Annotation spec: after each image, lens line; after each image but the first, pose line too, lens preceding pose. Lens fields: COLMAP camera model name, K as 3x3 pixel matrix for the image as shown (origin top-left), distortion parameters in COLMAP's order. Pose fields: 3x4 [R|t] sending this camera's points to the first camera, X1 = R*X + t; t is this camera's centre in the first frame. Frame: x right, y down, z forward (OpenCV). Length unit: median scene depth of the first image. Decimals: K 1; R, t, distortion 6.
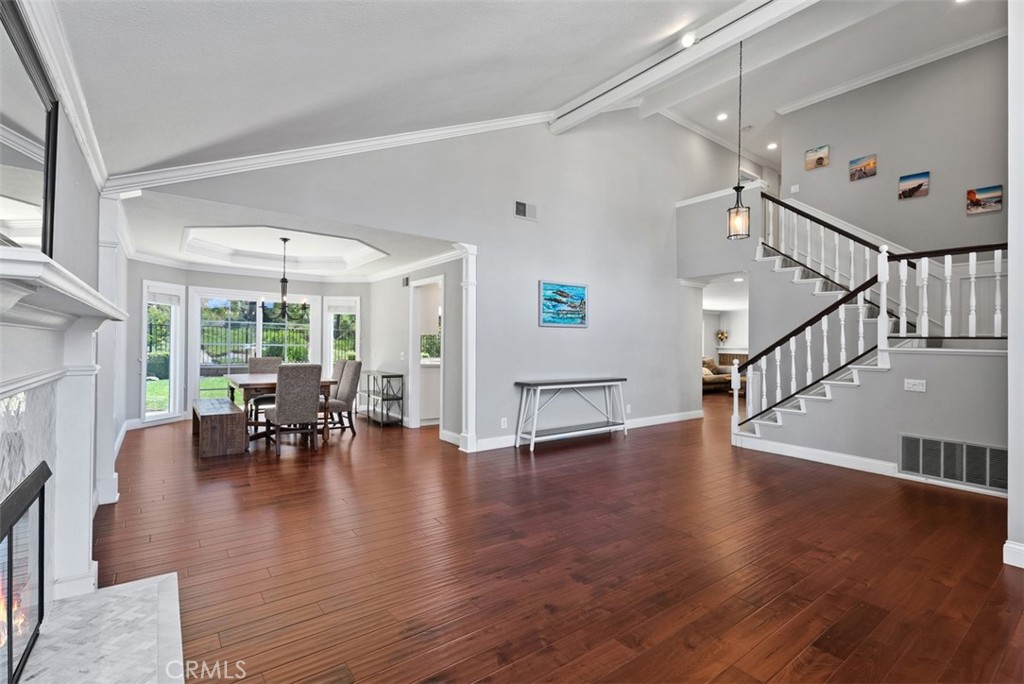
lens RADIAL K [[458.8, 0, 504.5], [0, 458.8, 337.6], [0, 0, 1]] dist [0.013180, -0.001559]
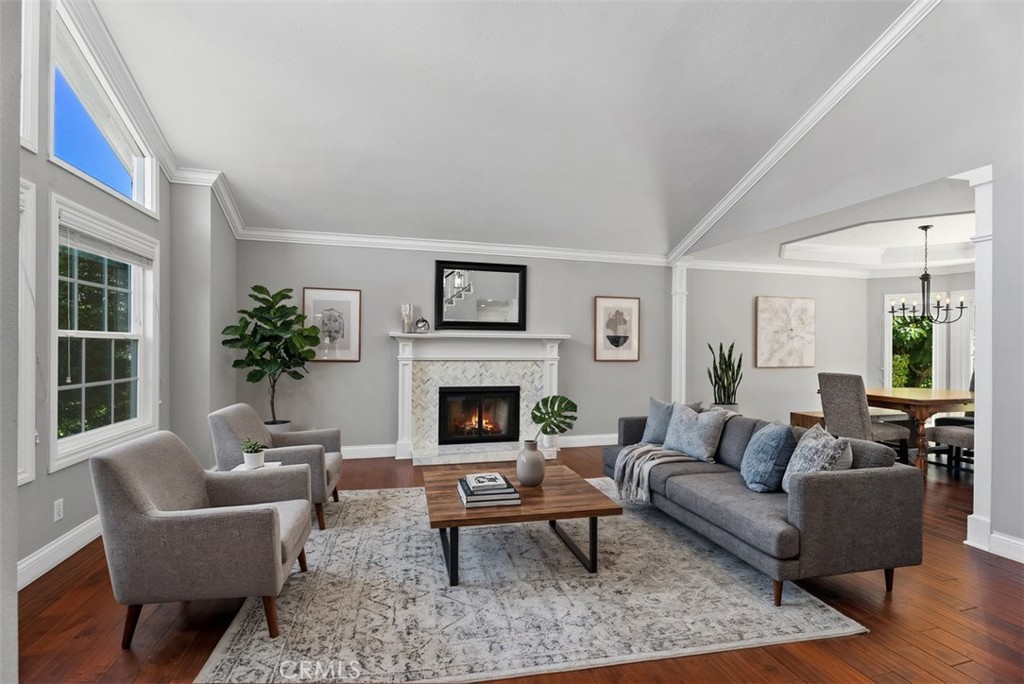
lens RADIAL K [[458.8, 0, 512.6], [0, 458.8, 342.2], [0, 0, 1]] dist [0.013180, -0.001559]
pose [[-0.366979, -0.026438, -0.929854, 0.558313], [-0.005817, 0.999642, -0.026127, 0.020007], [0.930211, -0.004179, -0.367001, 0.601573]]
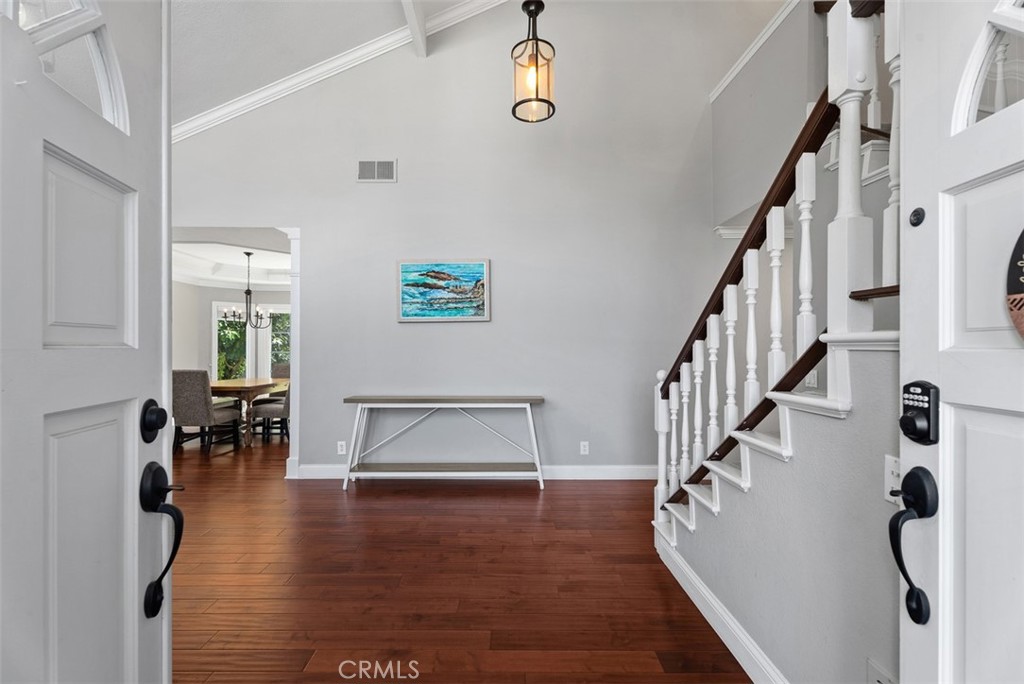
lens RADIAL K [[458.8, 0, 511.0], [0, 458.8, 345.9], [0, 0, 1]] dist [0.013180, -0.001559]
pose [[0.797620, -0.019569, -0.602843, 0.644607], [0.019625, 0.999786, -0.006489, 0.021034], [0.602841, -0.006655, 0.797834, 0.500319]]
